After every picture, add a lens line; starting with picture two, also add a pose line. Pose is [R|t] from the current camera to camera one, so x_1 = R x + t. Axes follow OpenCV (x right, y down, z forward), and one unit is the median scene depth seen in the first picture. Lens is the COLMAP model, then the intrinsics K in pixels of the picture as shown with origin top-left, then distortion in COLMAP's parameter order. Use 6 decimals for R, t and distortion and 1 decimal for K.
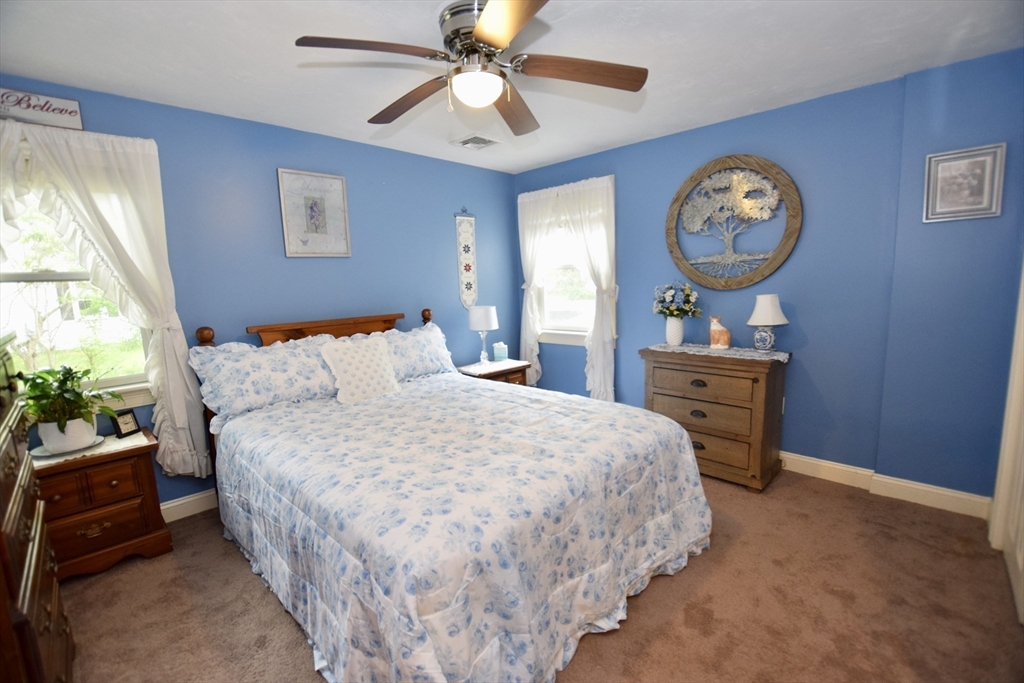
lens RADIAL K [[455.5, 0, 508.7], [0, 455.5, 342.7], [0, 0, 1]] dist [-0.031248, 0.002003]
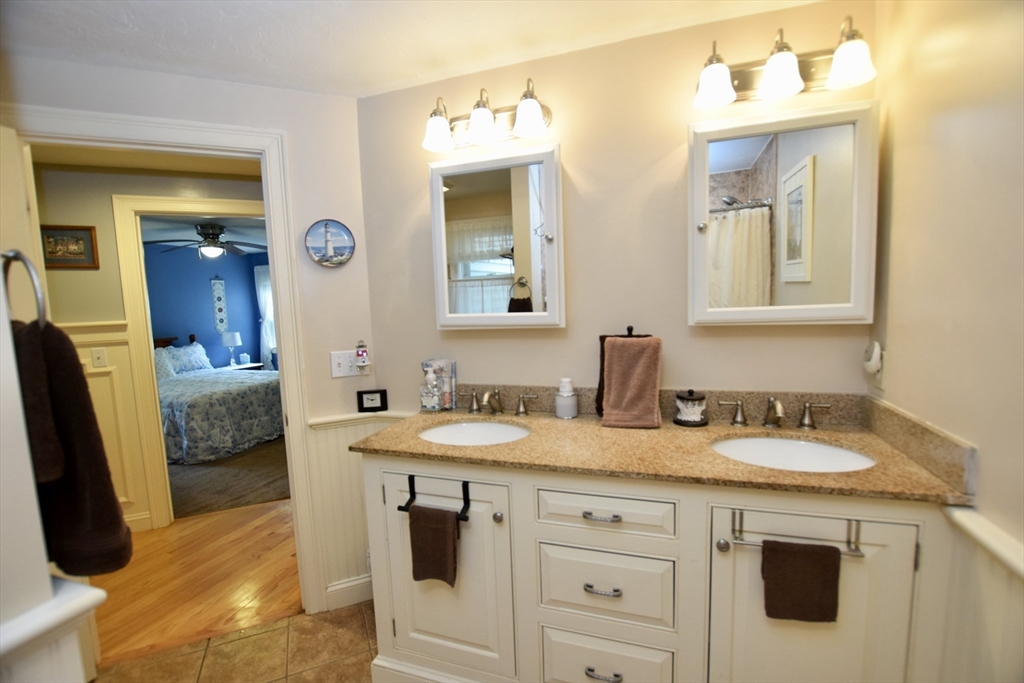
lens RADIAL K [[455.5, 0, 517.0], [0, 455.5, 344.0], [0, 0, 1]] dist [-0.031248, 0.002003]
pose [[0.901754, -0.035261, 0.430809, 0.200213], [0.059627, 0.997286, -0.043183, 0.110498], [-0.428117, 0.064629, 0.901409, -1.080319]]
